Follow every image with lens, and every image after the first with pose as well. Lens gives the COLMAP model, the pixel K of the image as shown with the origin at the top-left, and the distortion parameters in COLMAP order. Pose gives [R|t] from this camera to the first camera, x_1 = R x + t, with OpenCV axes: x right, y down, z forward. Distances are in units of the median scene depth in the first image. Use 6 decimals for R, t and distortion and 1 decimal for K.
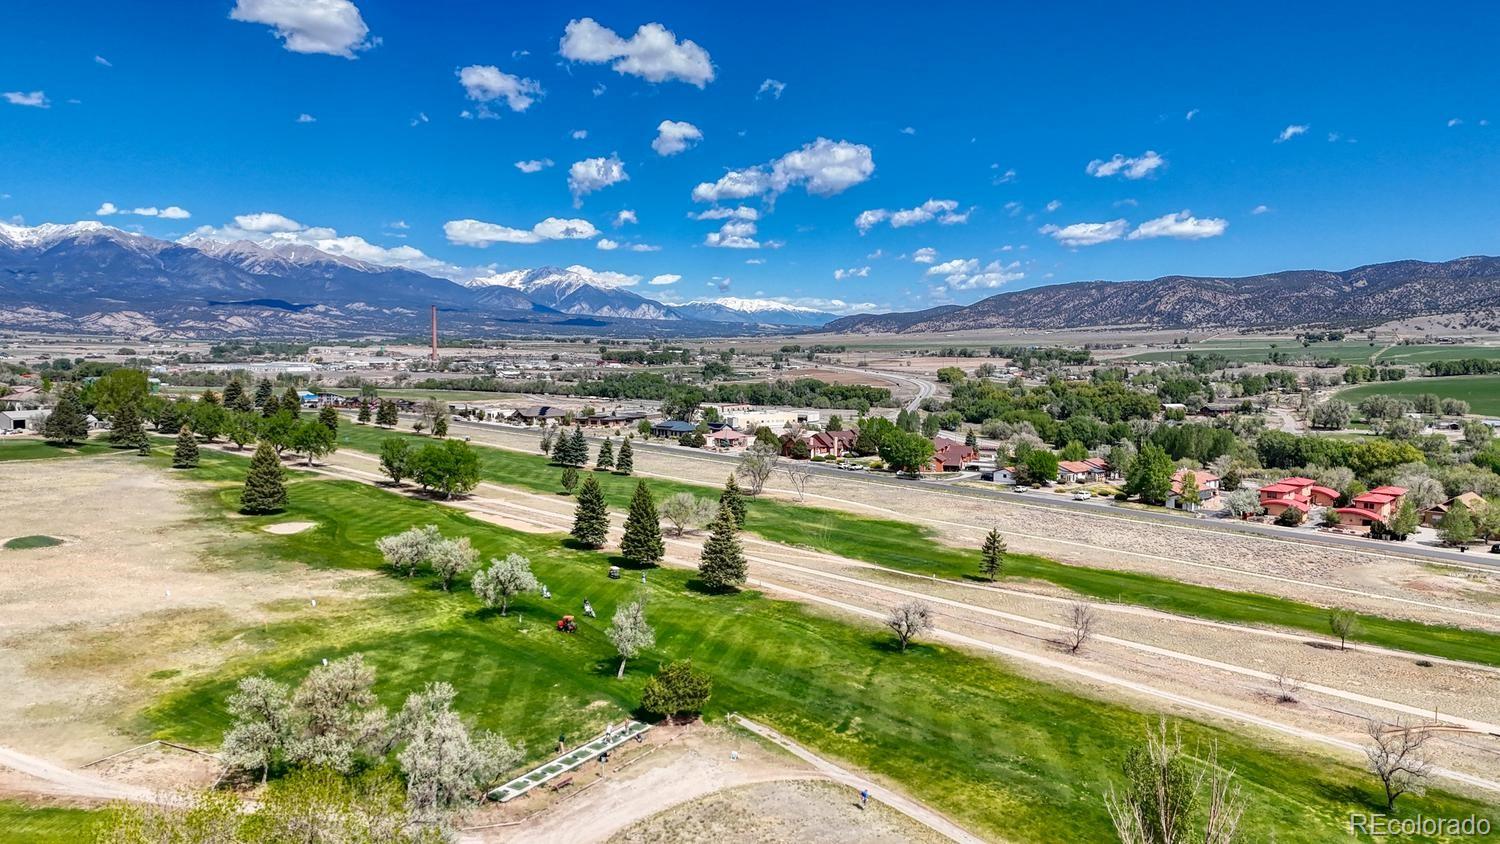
lens RADIAL K [[1098.9, 0, 750.0], [0, 1098.9, 422.0], [0, 0, 1]] dist [0.078373, -0.066800]
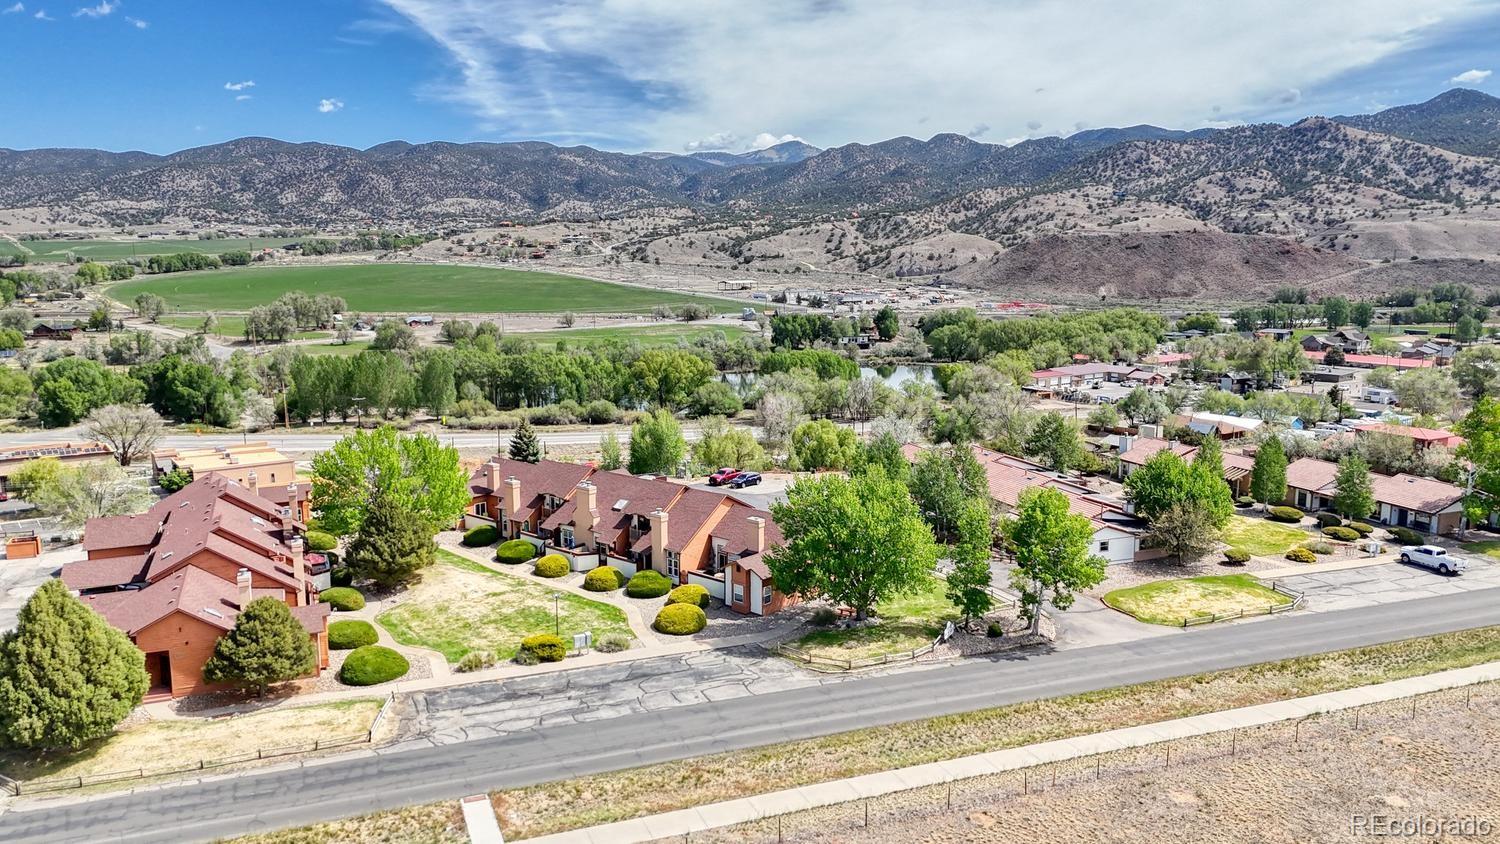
lens RADIAL K [[1098.9, 0, 750.0], [0, 1098.9, 422.0], [0, 0, 1]] dist [0.078373, -0.066800]
pose [[0.383562, -0.154227, 0.910546, -0.010926], [0.074229, 0.987915, 0.136063, -0.004056], [-0.920527, 0.015400, 0.390375, 0.087320]]
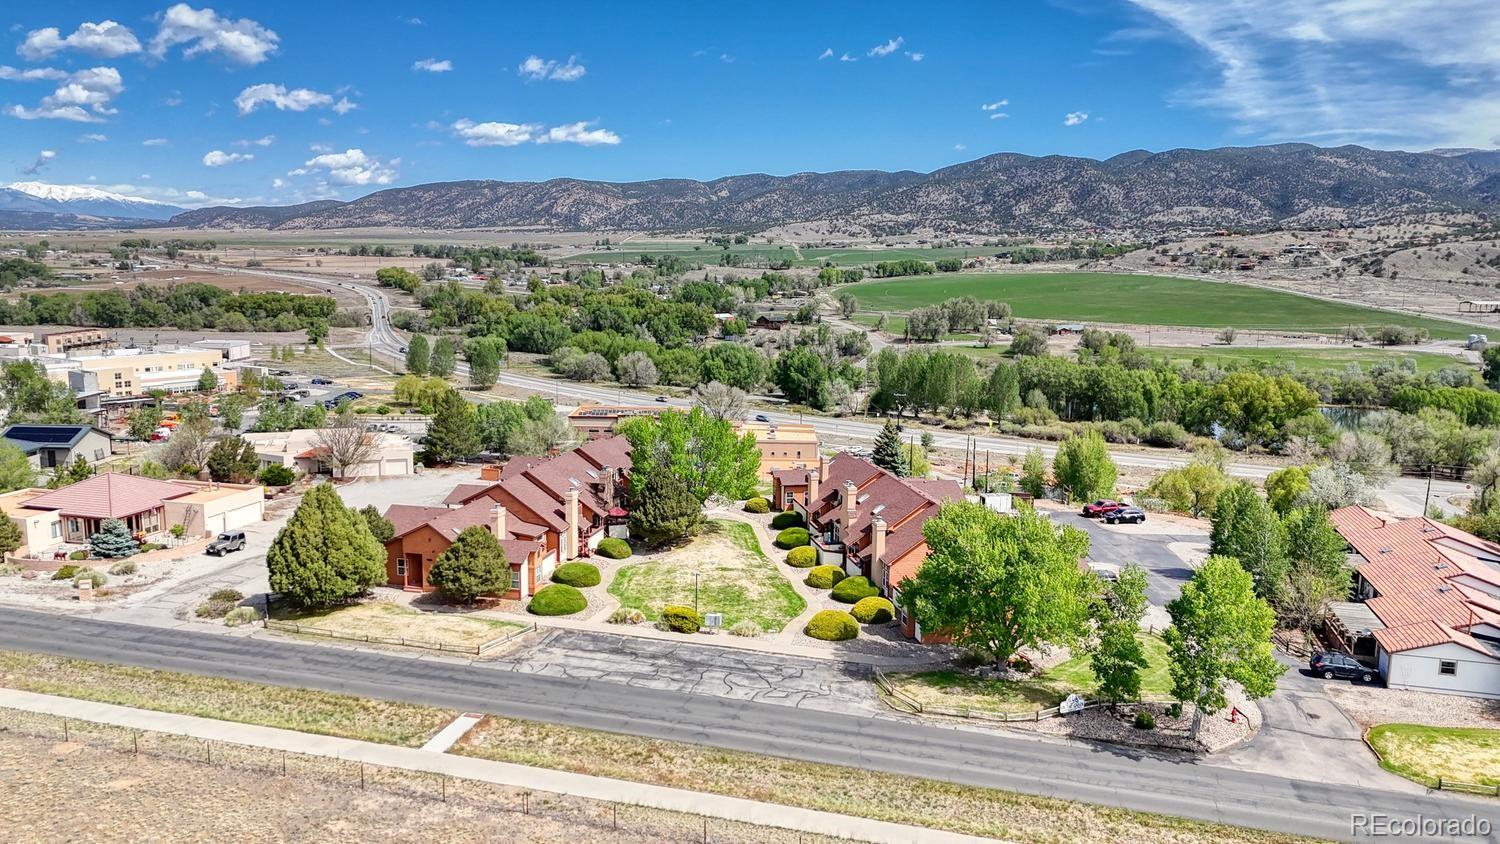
lens RADIAL K [[1098.9, 0, 750.0], [0, 1098.9, 422.0], [0, 0, 1]] dist [0.078373, -0.066800]
pose [[0.856311, -0.073253, 0.511240, -0.002977], [0.028711, 0.995111, 0.094495, -0.003266], [-0.515662, -0.066239, 0.854228, 0.078230]]
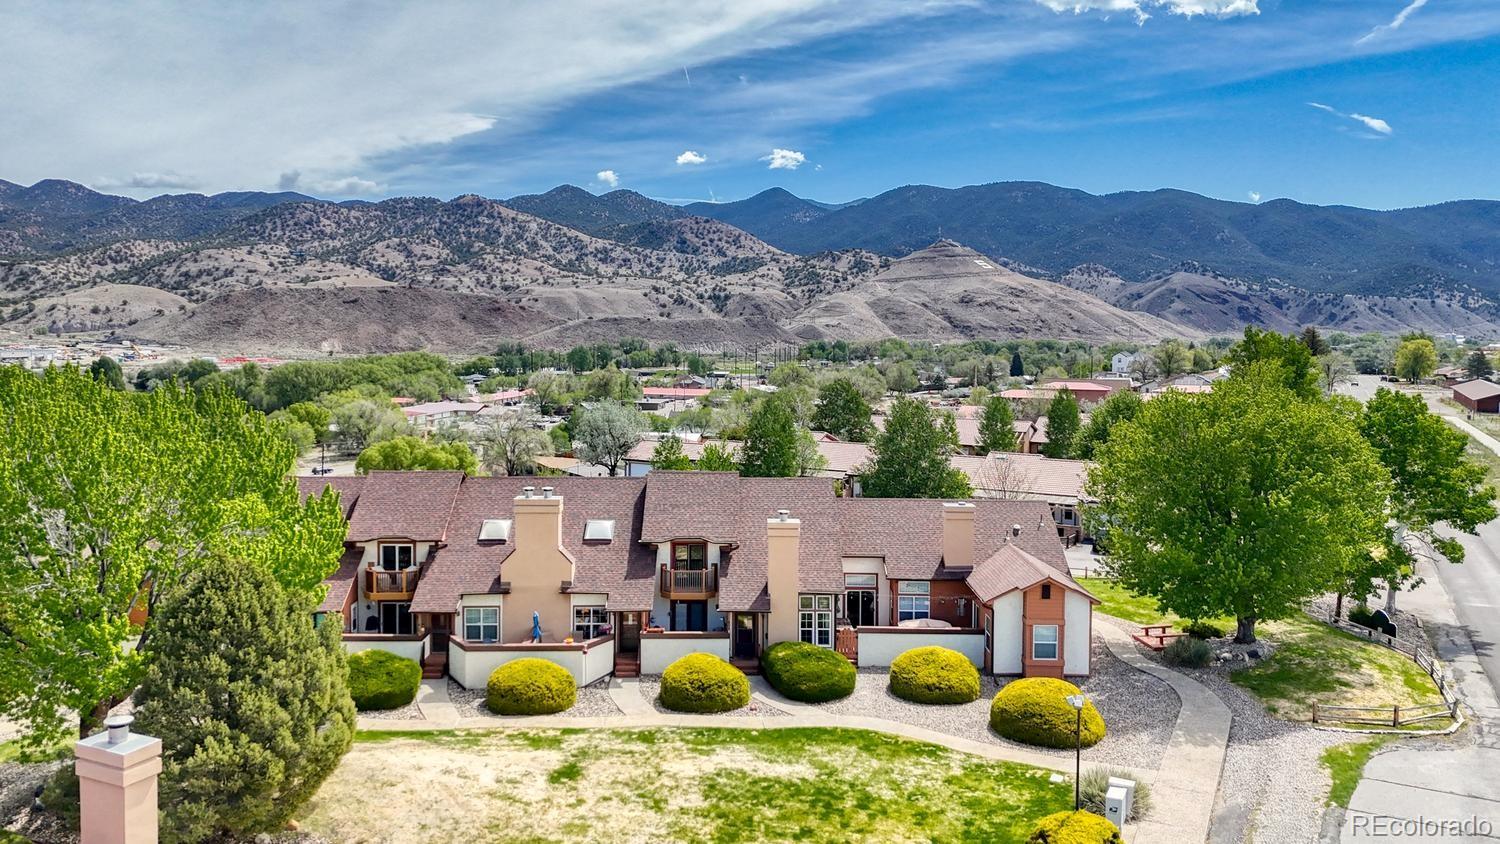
lens RADIAL K [[1116.5, 0, 774.5], [0, 1116.5, 389.5], [0, 0, 1]] dist [0.006489, 0.000441]
pose [[-0.348388, -0.069109, 0.934799, 0.001330], [0.058613, 0.993721, 0.095309, -0.000864], [-0.935516, 0.087996, -0.342150, 0.106014]]
